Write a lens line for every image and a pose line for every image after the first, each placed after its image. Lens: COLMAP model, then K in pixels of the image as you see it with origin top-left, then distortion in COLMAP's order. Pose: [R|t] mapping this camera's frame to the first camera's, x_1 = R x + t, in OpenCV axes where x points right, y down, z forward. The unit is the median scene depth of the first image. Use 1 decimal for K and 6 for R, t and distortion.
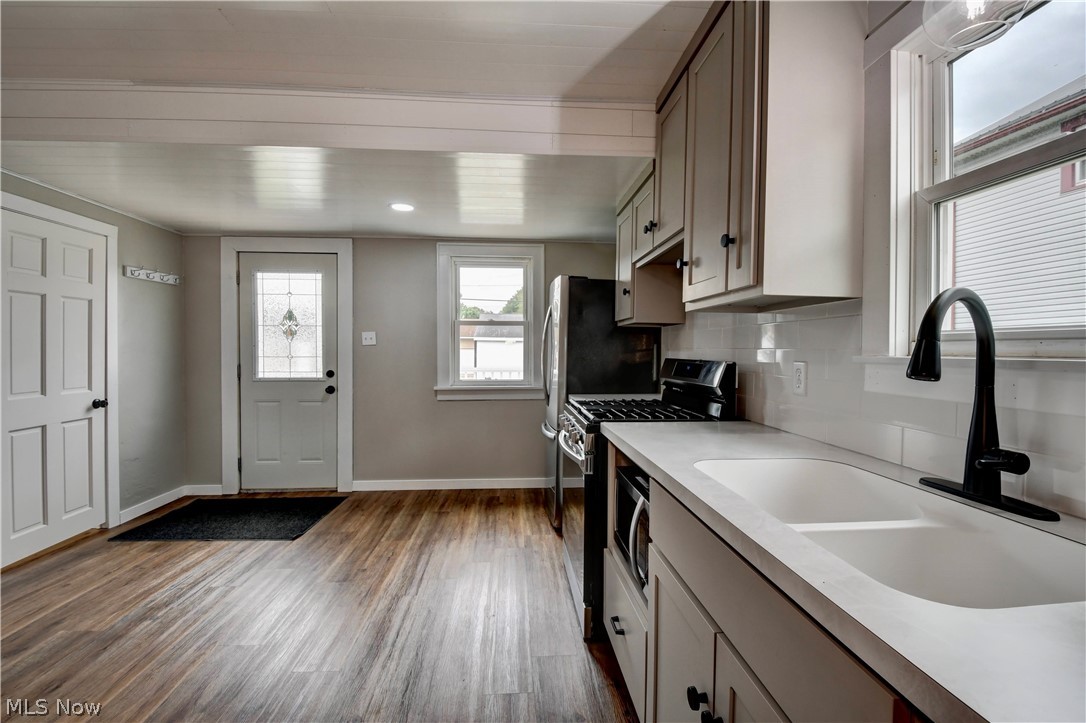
lens RADIAL K [[472.3, 0, 543.0], [0, 472.3, 361.5], [0, 0, 1]] dist [0.005793, -0.015710]
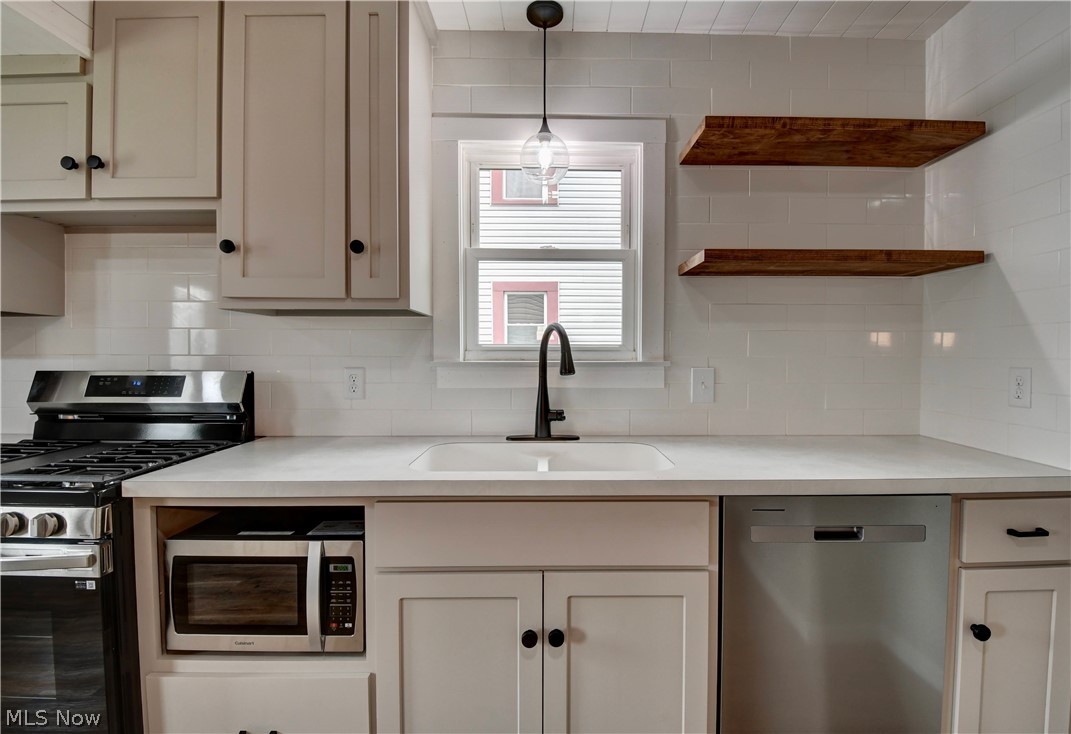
lens RADIAL K [[492.3, 0, 557.5], [0, 492.3, 364.8], [0, 0, 1]] dist [0.001121, -0.014254]
pose [[0.060547, -0.032374, 0.997640, -0.224952], [0.025360, 0.999201, 0.030885, -0.012036], [-0.997843, 0.023430, 0.061319, 0.196695]]
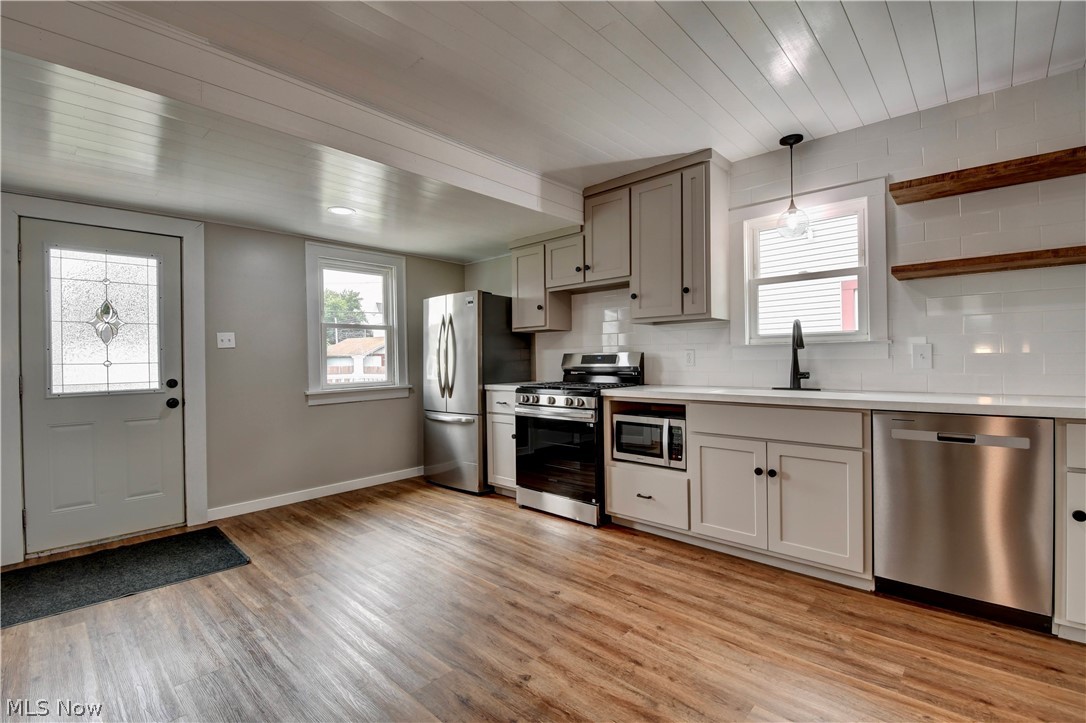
lens RADIAL K [[477.6, 0, 543.0], [0, 477.6, 361.5], [0, 0, 1]] dist [0.001800, -0.016167]
pose [[0.730864, -0.020164, 0.682225, -0.557518], [0.036424, 0.999291, -0.009485, 0.020109], [-0.681550, 0.031781, 0.731081, -0.033967]]
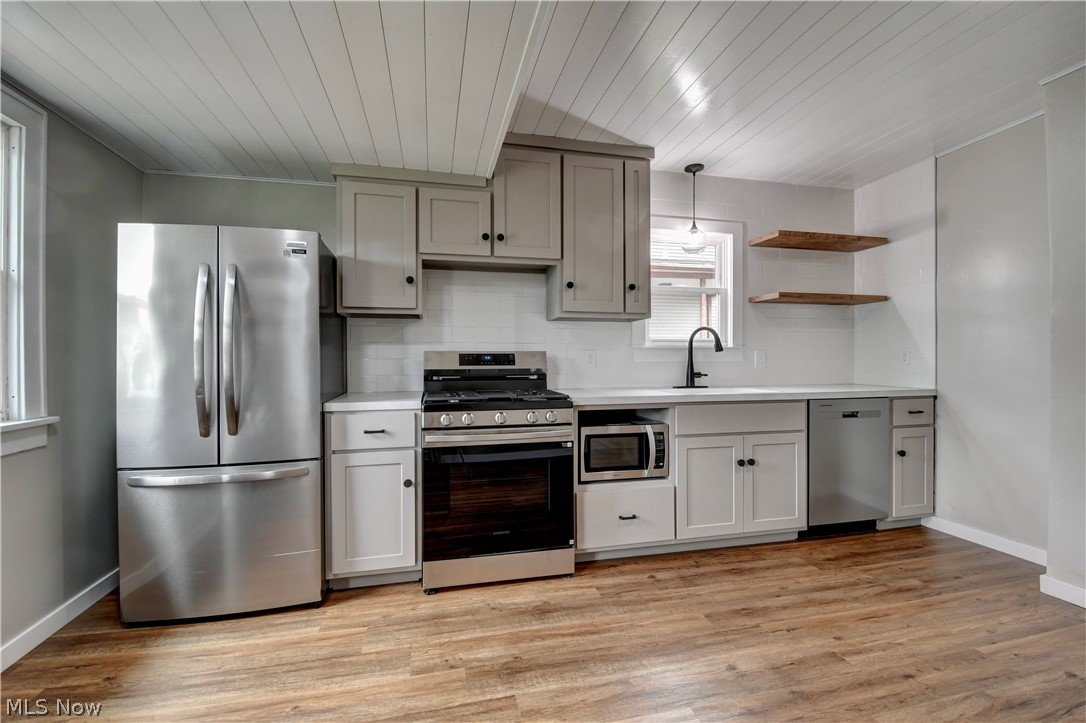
lens RADIAL K [[472.3, 0, 543.0], [0, 472.3, 361.5], [0, 0, 1]] dist [0.005793, -0.015710]
pose [[-0.152694, -0.009435, 0.988229, -0.551579], [0.028921, 0.999483, 0.014011, 0.005453], [-0.987850, 0.030721, -0.152342, 0.619231]]
